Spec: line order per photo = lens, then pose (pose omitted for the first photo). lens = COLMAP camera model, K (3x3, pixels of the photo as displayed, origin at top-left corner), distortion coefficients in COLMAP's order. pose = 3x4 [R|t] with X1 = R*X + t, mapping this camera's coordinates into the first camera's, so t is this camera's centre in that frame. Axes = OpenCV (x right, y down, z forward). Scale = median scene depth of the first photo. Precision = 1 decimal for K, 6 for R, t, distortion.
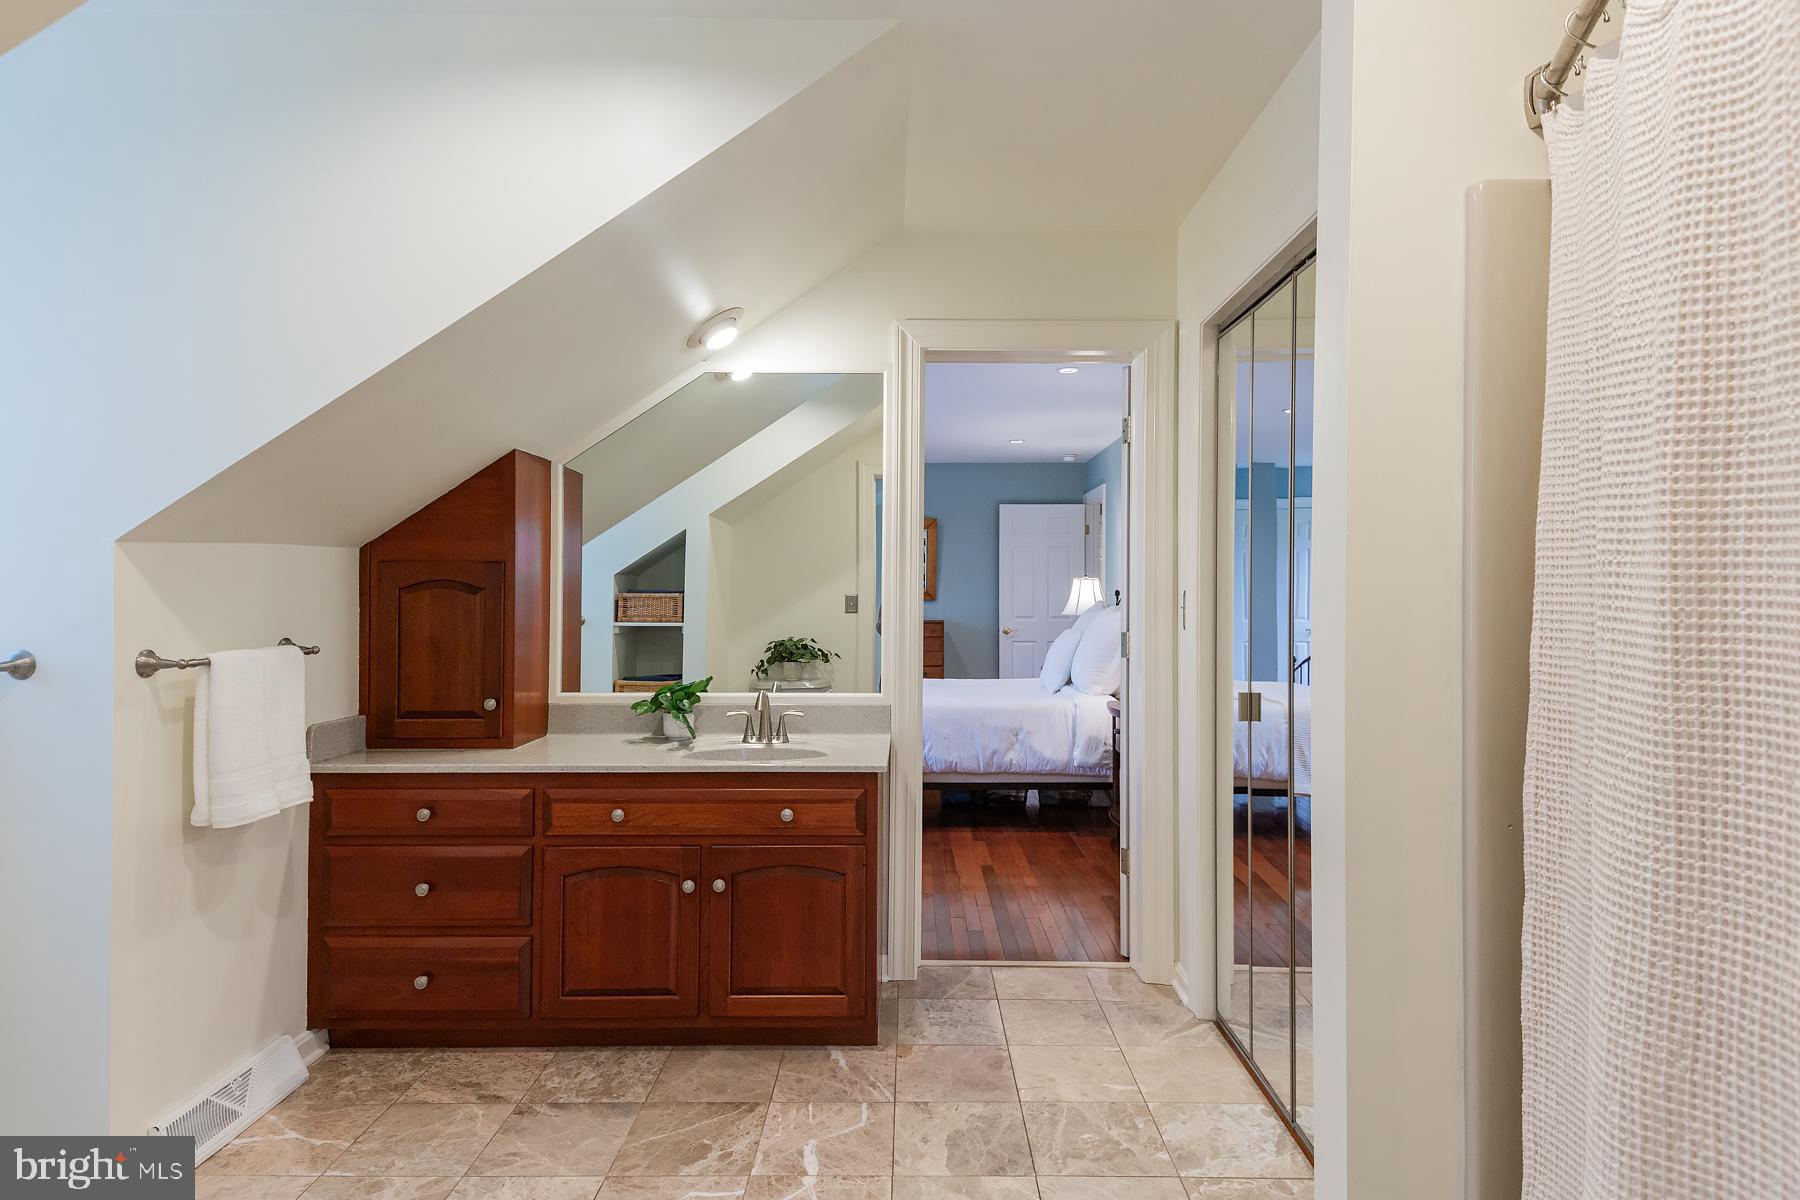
lens RADIAL K [[979.1, 0, 897.2], [0, 979.1, 590.1], [0, 0, 1]] dist [0.080664, -0.064629]
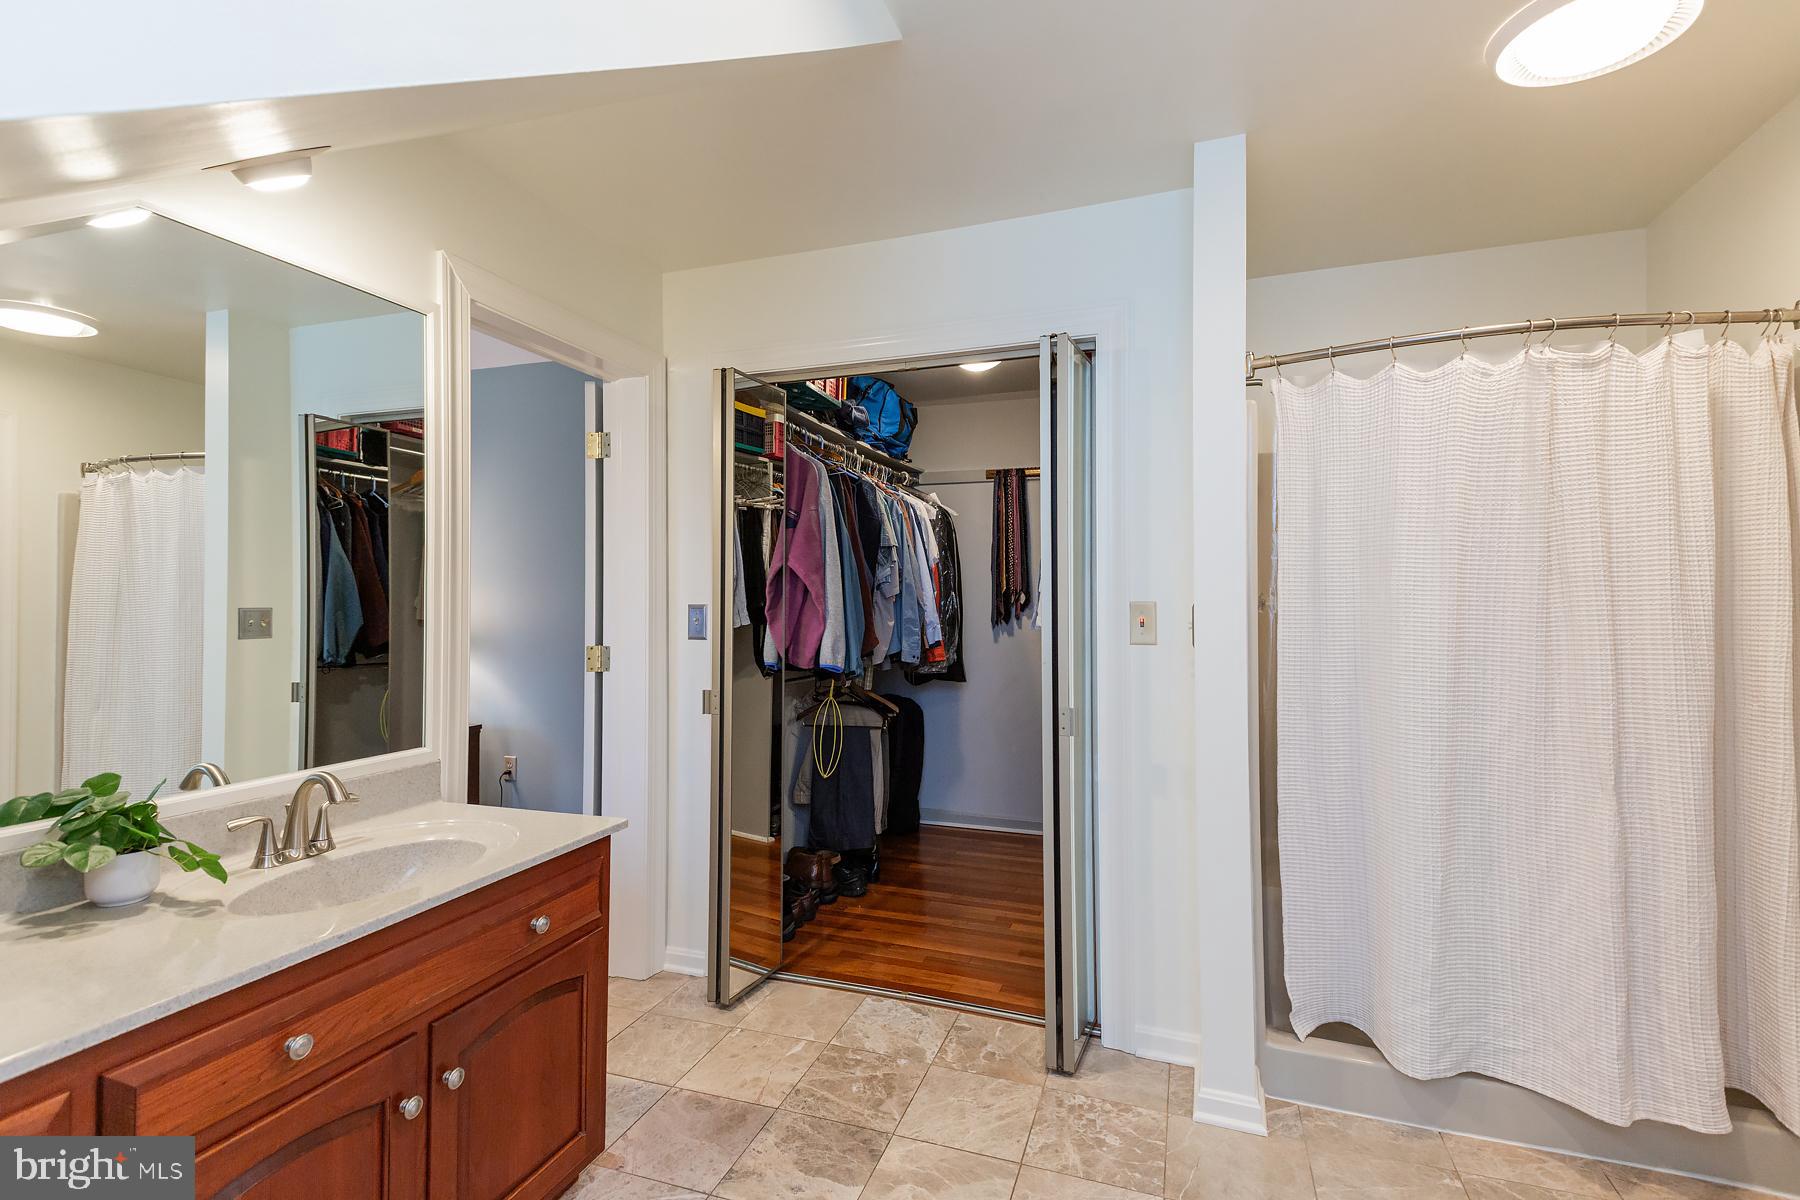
lens RADIAL K [[828.7, 0, 898.6], [0, 828.7, 590.4], [0, 0, 1]] dist [0.029565, 0.000122]
pose [[0.318653, 0.011186, 0.947806, -0.607500], [-0.002326, 0.999937, -0.011019, -0.007102], [-0.947869, 0.001307, 0.318658, 0.562360]]
